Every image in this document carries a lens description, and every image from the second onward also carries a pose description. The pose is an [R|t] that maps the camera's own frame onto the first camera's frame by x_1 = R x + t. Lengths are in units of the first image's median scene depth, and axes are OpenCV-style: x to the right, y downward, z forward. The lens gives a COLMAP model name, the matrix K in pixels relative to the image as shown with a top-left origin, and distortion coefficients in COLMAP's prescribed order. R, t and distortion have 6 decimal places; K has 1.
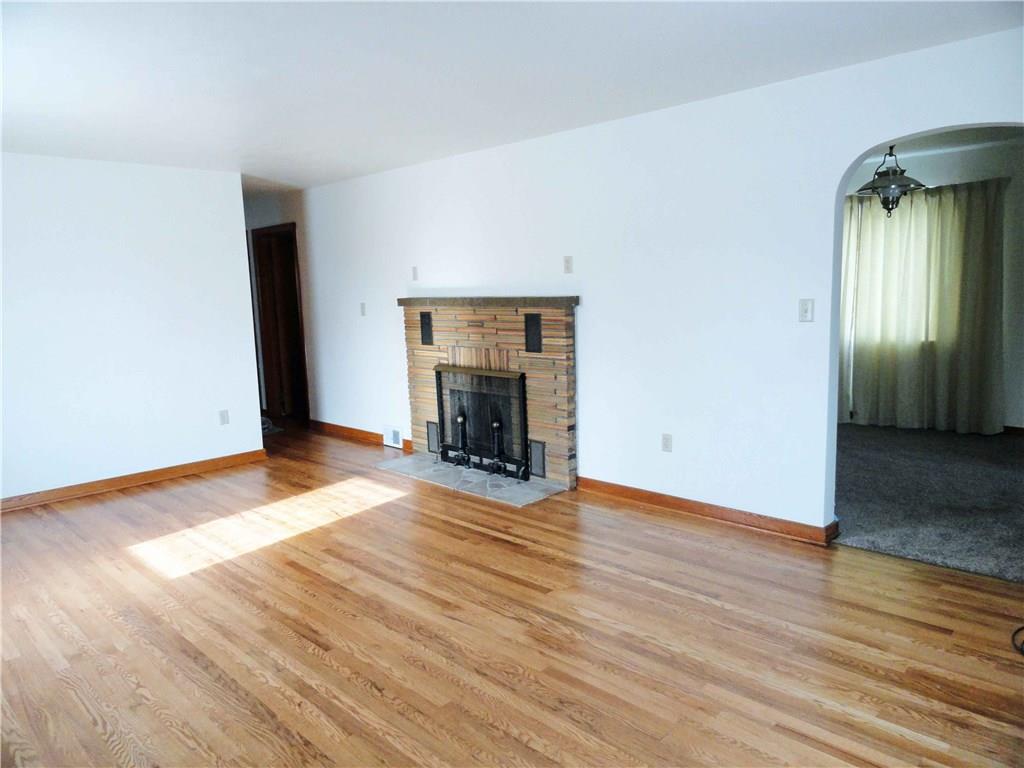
lens RADIAL K [[705.6, 0, 512.0], [0, 705.6, 384.0], [0, 0, 1]] dist [-0.000272, -0.001267]
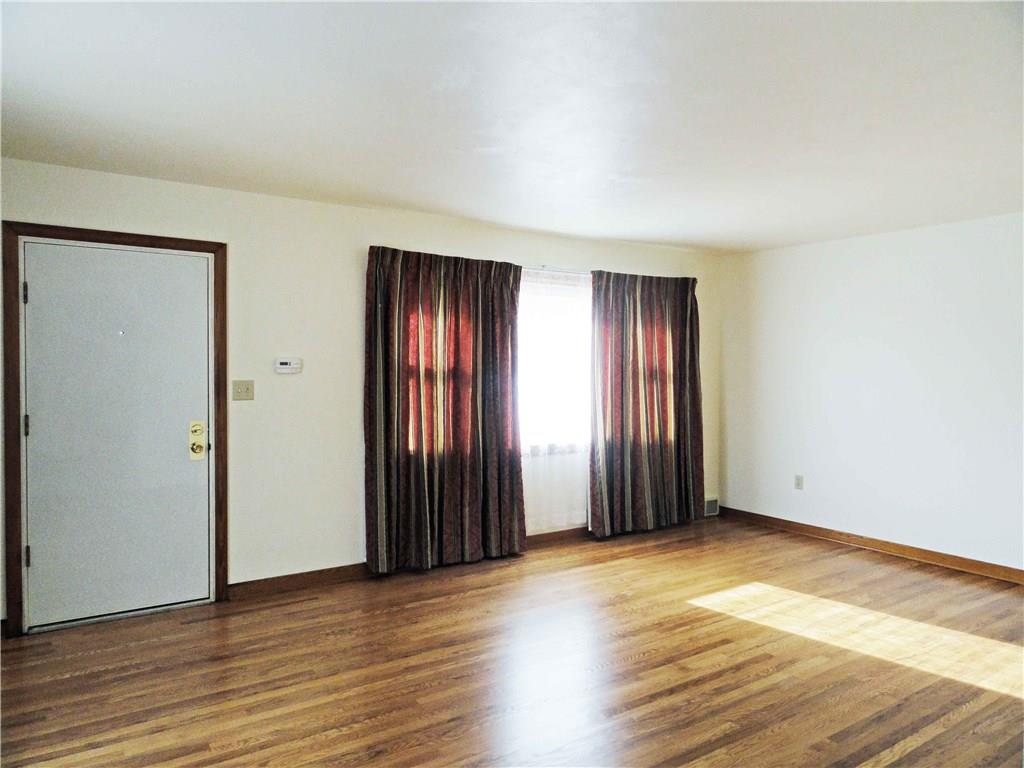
lens RADIAL K [[705.6, 0, 512.0], [0, 705.6, 384.0], [0, 0, 1]] dist [-0.000272, -0.001267]
pose [[-0.198051, 0.050530, -0.978888, 0.505975], [-0.131696, 0.988244, 0.077658, -0.095868], [0.971304, 0.144296, -0.189068, 0.647883]]
